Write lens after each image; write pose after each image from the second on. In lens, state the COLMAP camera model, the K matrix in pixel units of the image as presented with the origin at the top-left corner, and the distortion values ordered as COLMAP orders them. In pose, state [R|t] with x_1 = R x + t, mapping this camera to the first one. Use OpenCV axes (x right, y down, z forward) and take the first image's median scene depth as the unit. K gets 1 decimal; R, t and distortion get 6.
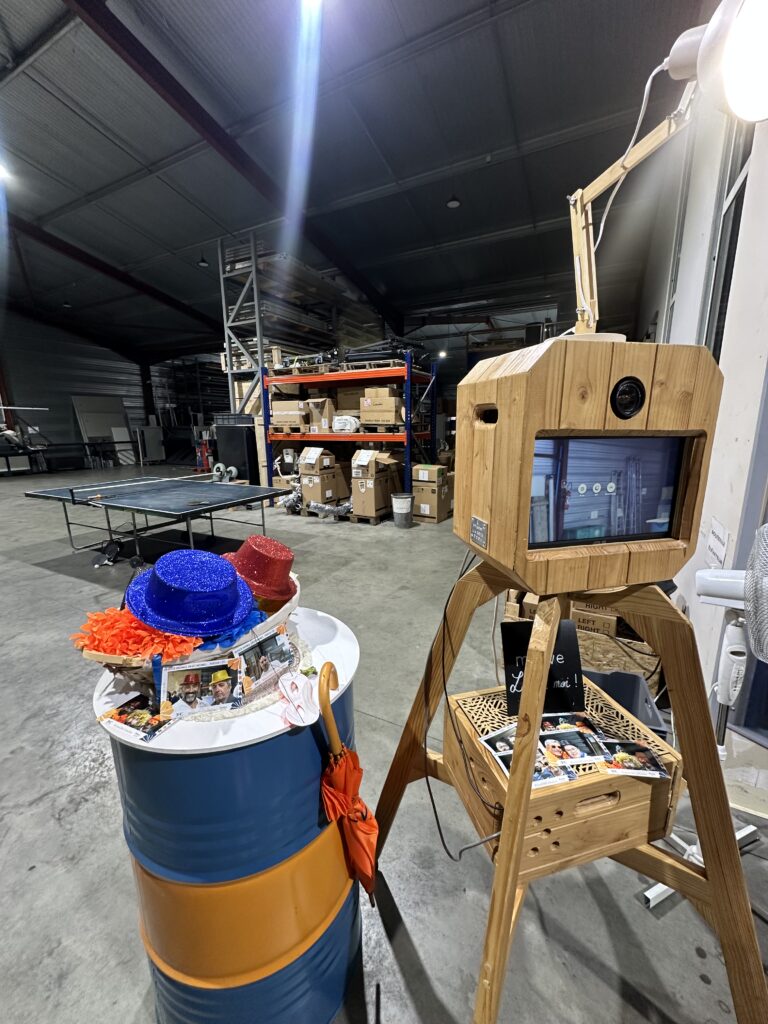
lens RADIAL K [[409.6, 0, 384.0], [0, 409.6, 512.0], [0, 0, 1]] dist [-0.000138, -0.000036]
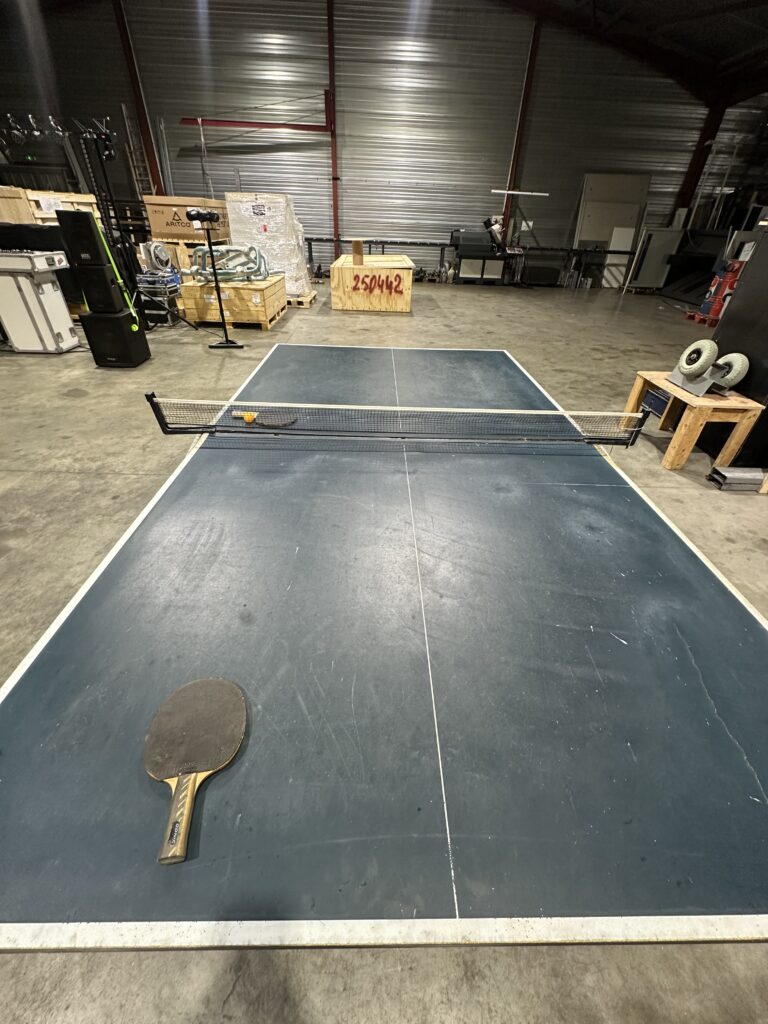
lens RADIAL K [[409.6, 0, 384.0], [0, 409.6, 512.0], [0, 0, 1]] dist [-0.000138, -0.000036]
pose [[0.475000, 0.534426, -0.699116, -0.086470], [-0.224118, 0.841735, 0.491175, -0.047324], [0.850967, -0.076624, 0.519599, 0.239889]]
